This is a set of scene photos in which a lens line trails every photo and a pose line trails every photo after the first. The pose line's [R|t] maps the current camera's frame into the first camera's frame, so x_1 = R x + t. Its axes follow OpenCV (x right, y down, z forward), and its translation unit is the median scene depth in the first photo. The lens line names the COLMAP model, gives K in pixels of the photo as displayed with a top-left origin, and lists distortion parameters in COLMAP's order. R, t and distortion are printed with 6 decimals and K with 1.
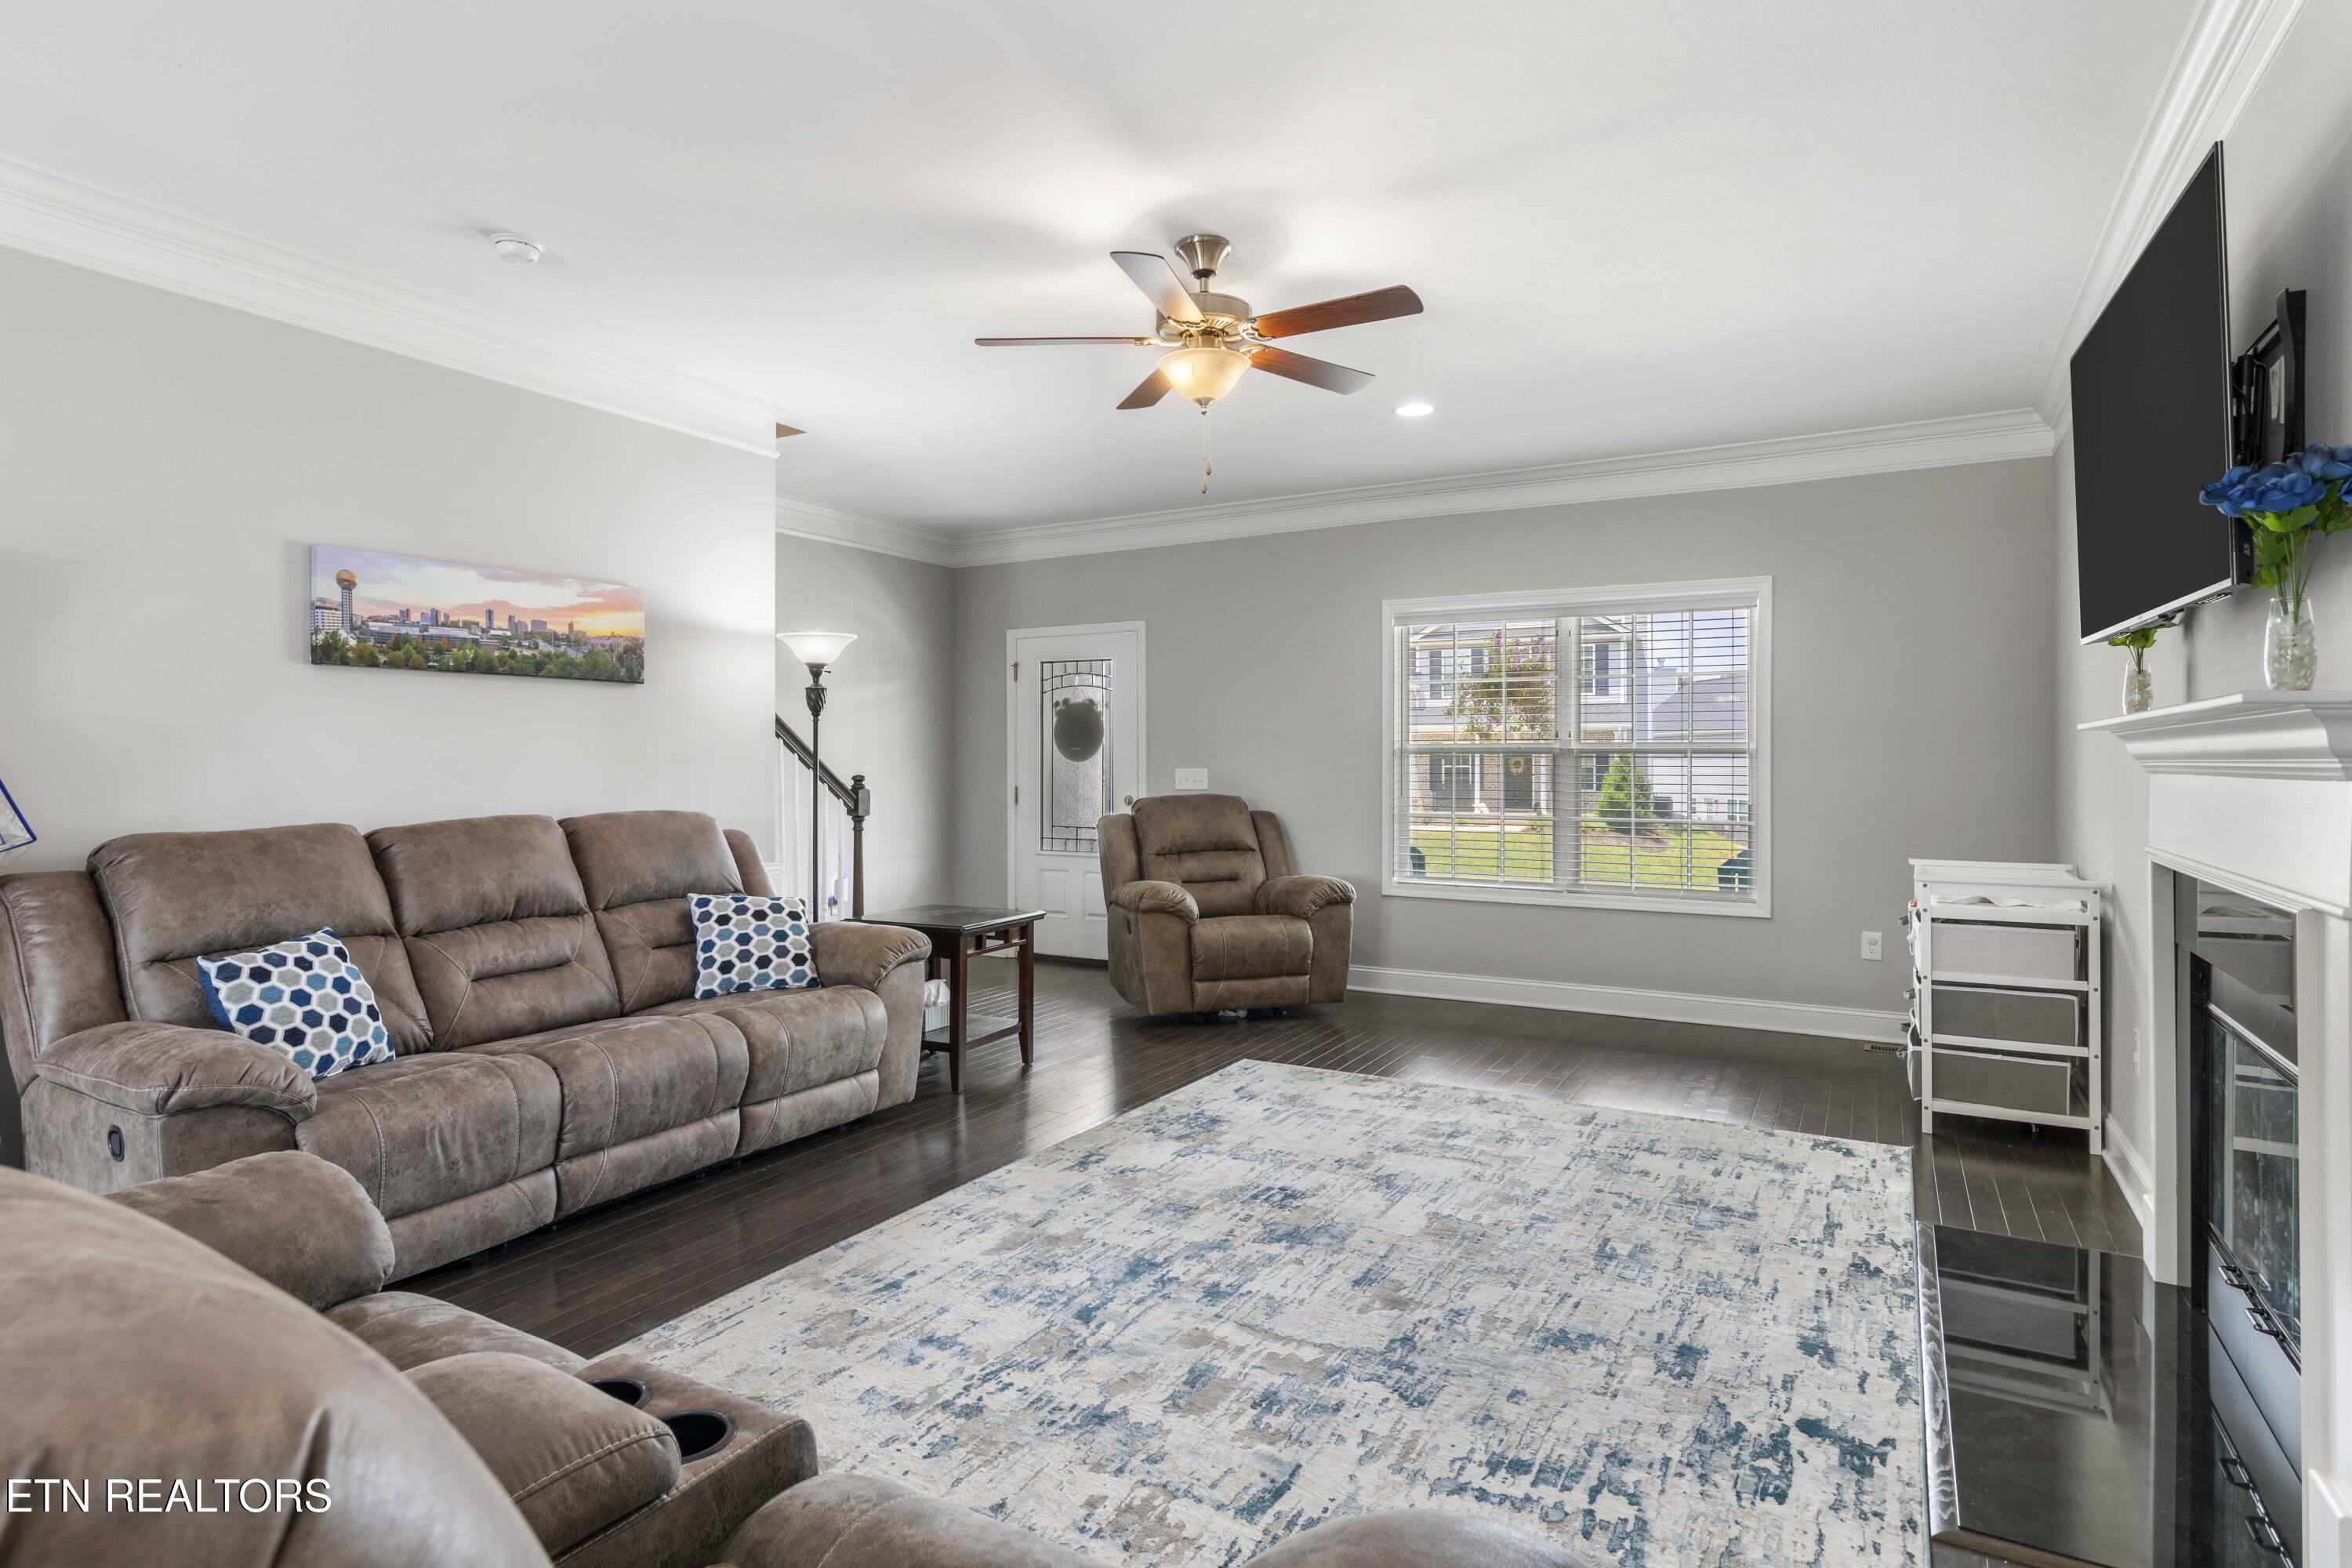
lens RADIAL K [[1240.9, 0, 1175.0], [0, 1240.9, 765.3], [0, 0, 1]] dist [0.008781, -0.000420]
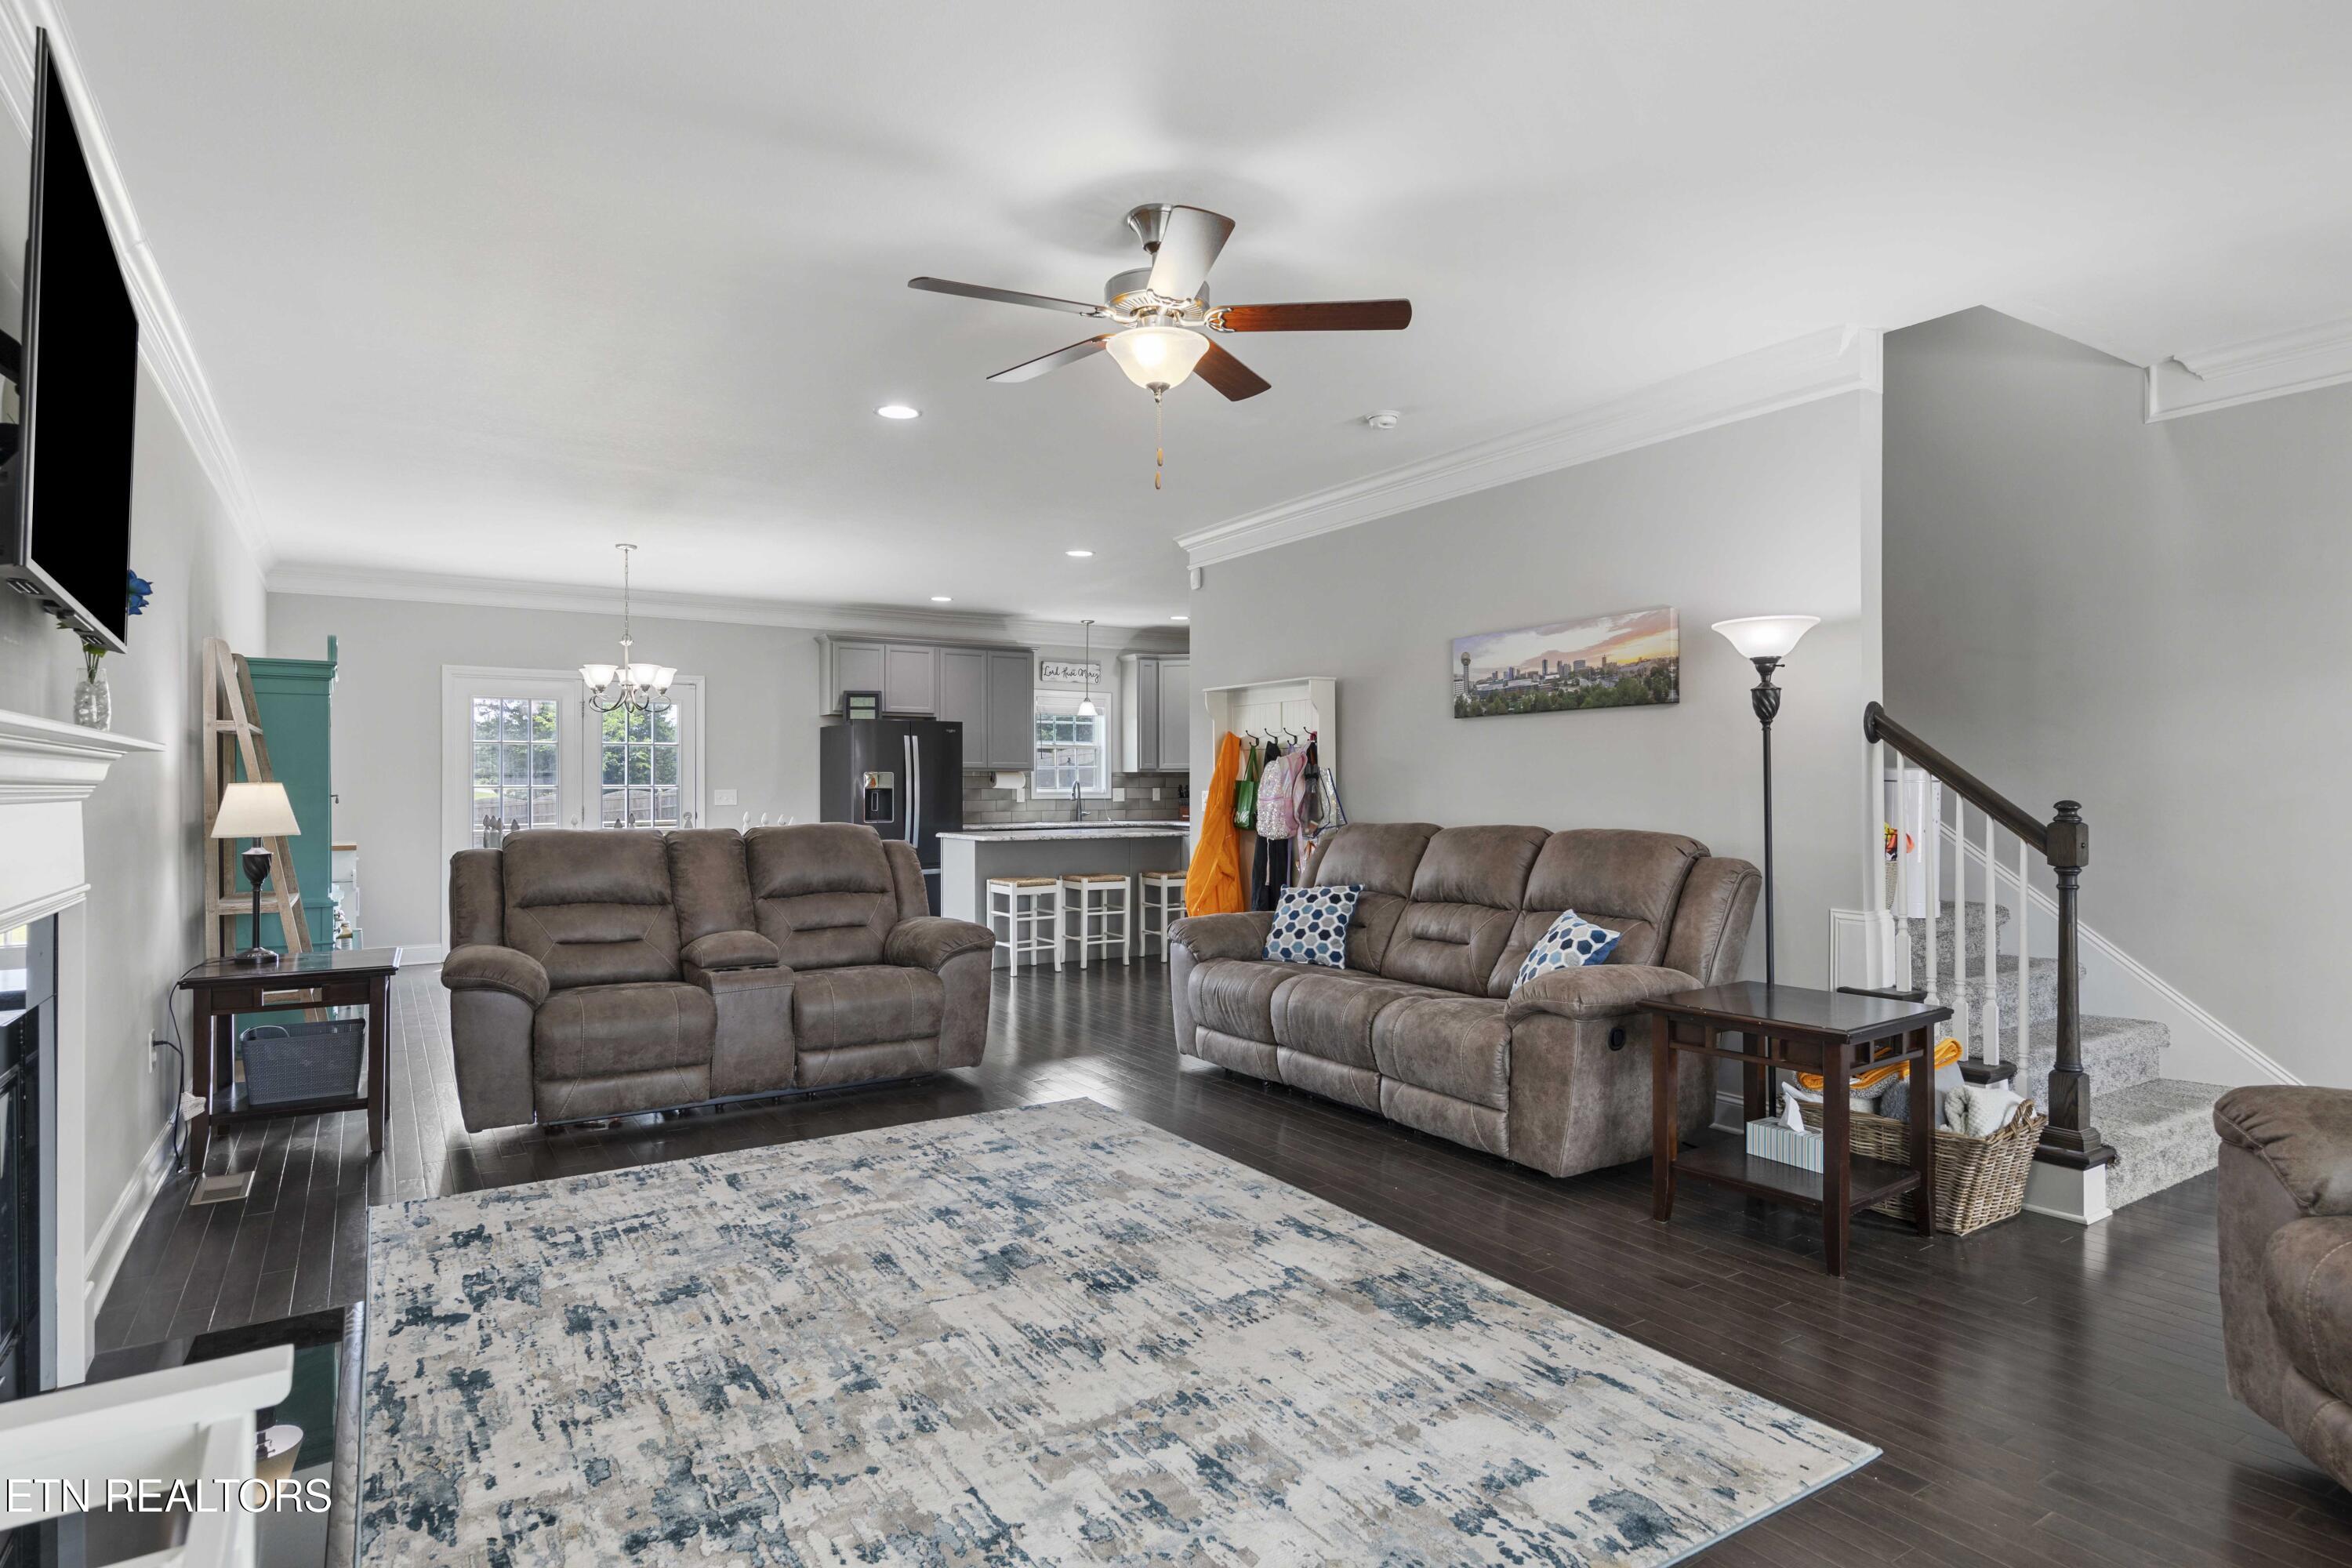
lens RADIAL K [[1242.5, 0, 1164.3], [0, 1242.5, 787.1], [0, 0, 1]] dist [0.004244, 0.000538]
pose [[-0.468805, 0.003556, -0.883295, 0.843142], [0.002327, 0.999993, 0.002790, -0.003089], [0.883299, -0.000748, -0.468810, 1.457542]]
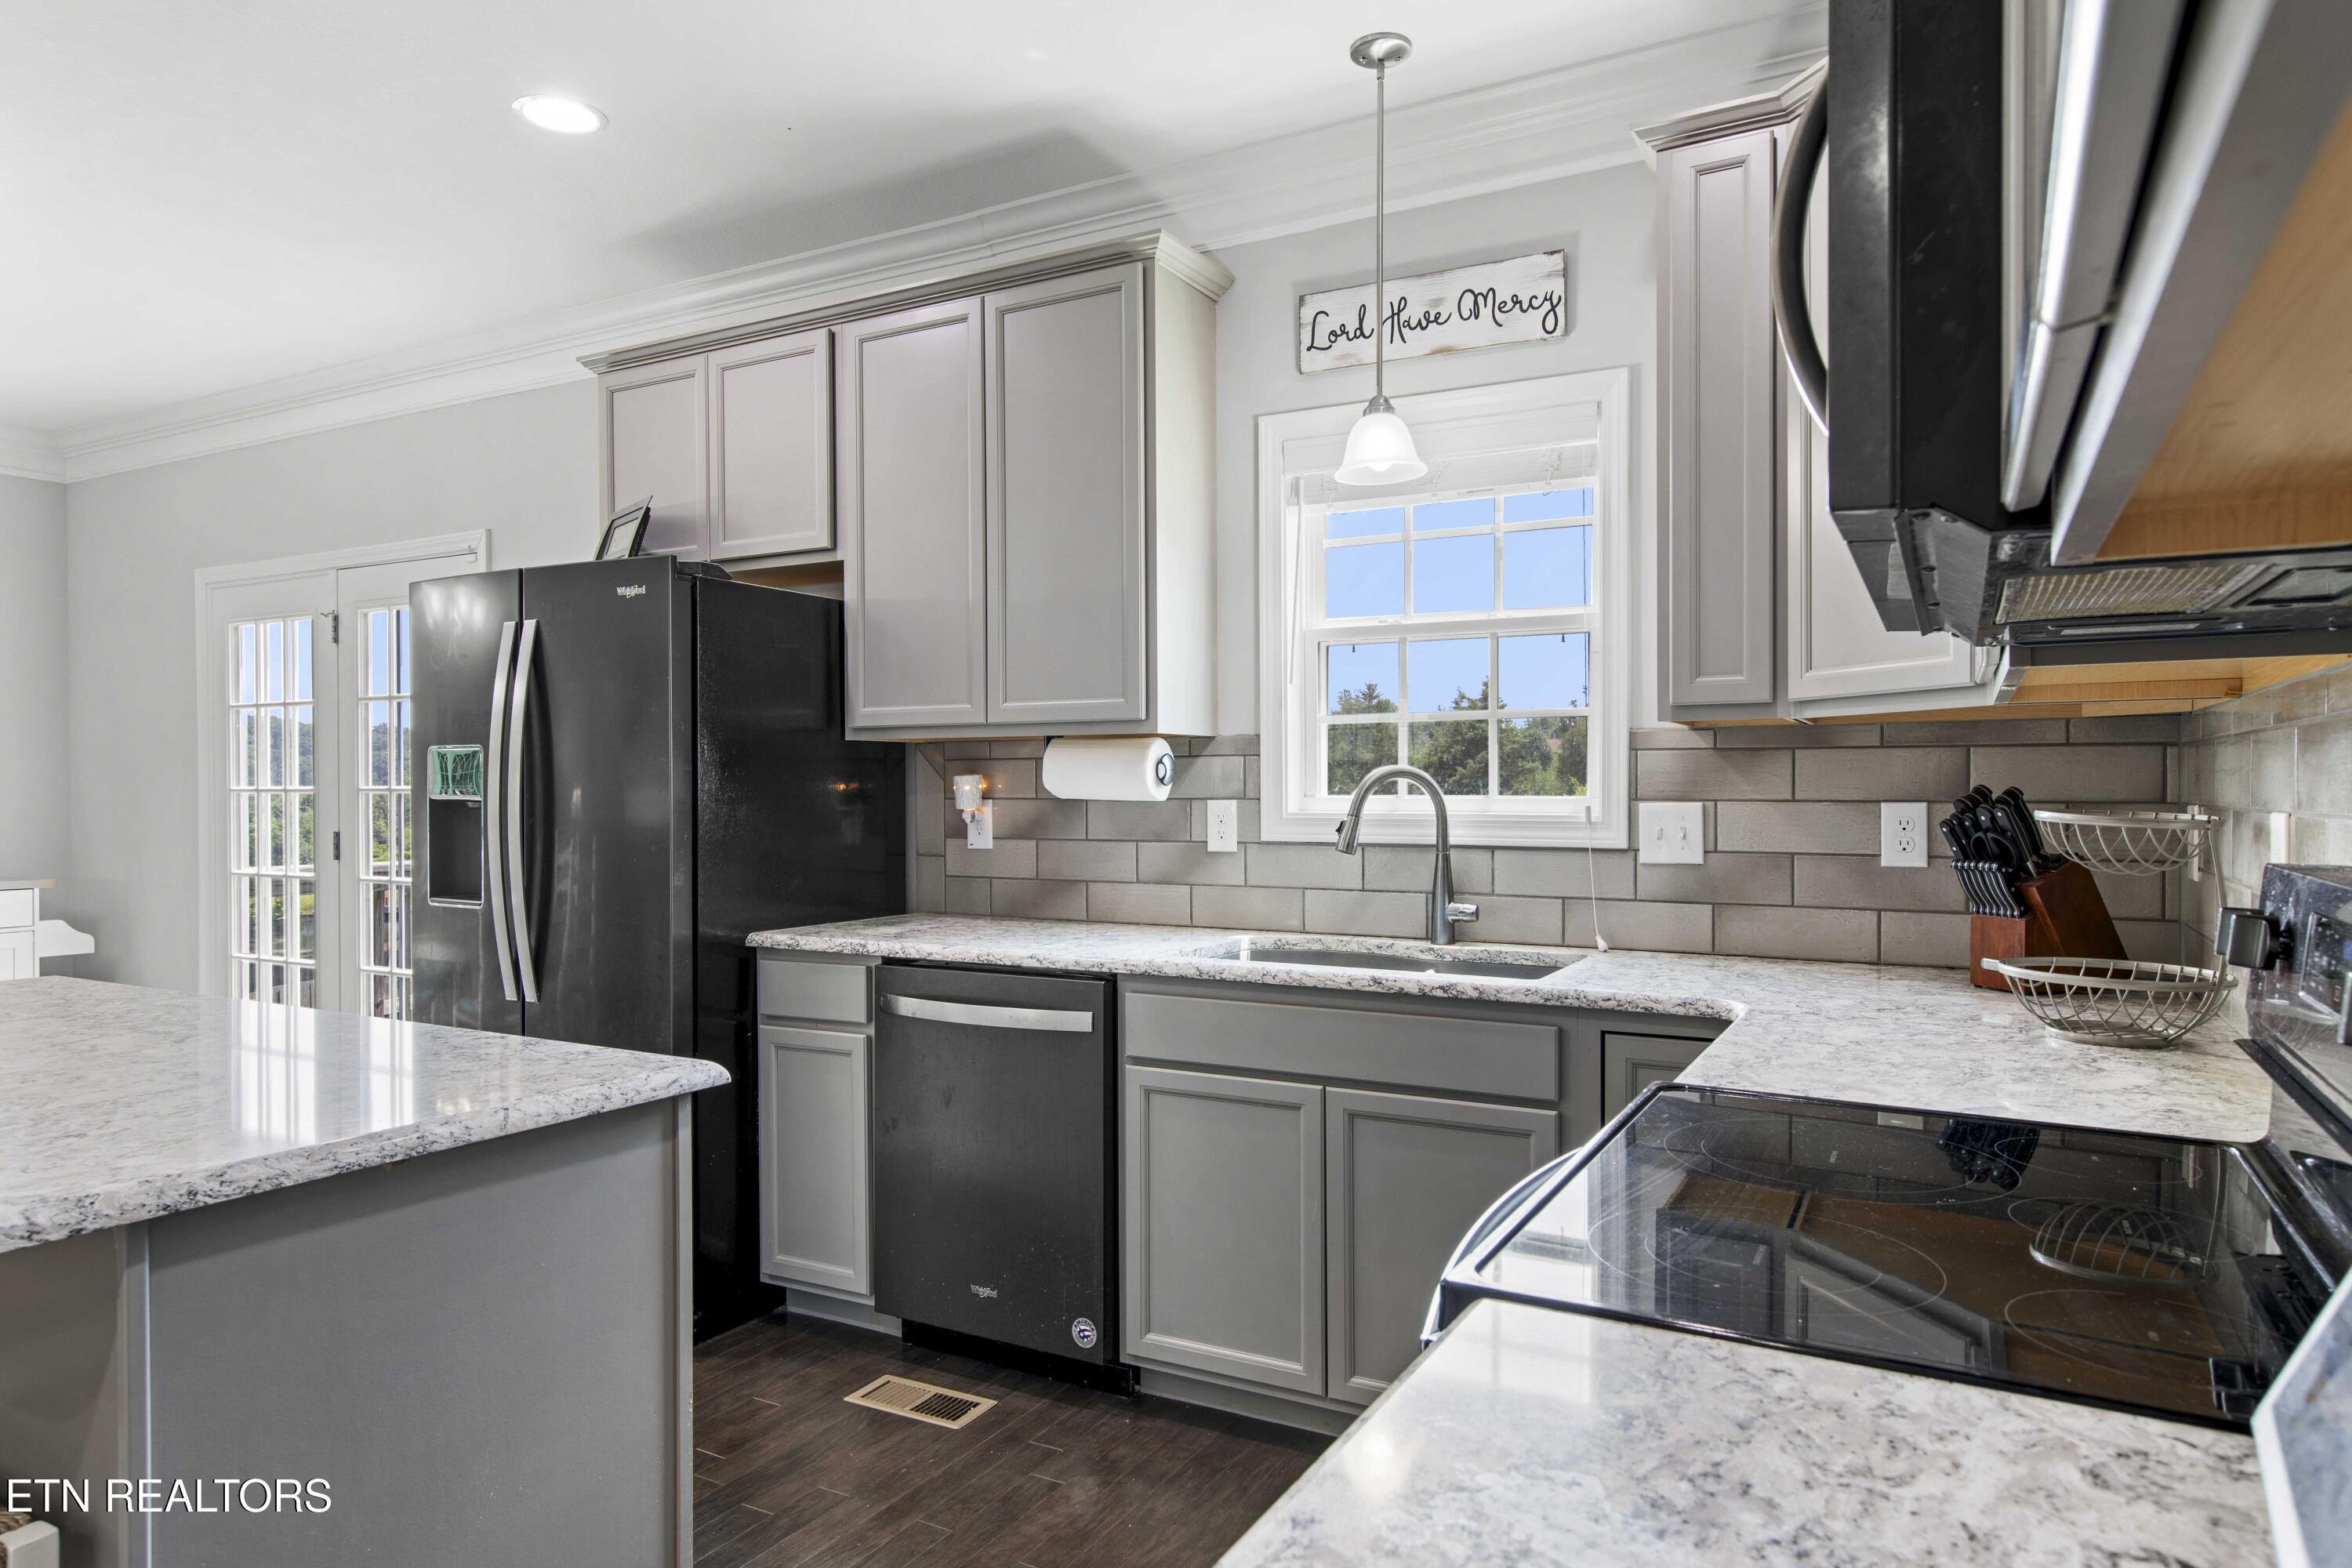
lens RADIAL K [[1437.6, 0, 1176.0], [0, 1437.6, 784.0], [0, 0, 1]] dist [0.000470, 0.000401]
pose [[-0.999952, 0.004675, -0.008627, -1.770741], [0.004671, 0.999989, 0.000492, -0.003268], [0.008630, 0.000451, -0.999963, 0.606061]]
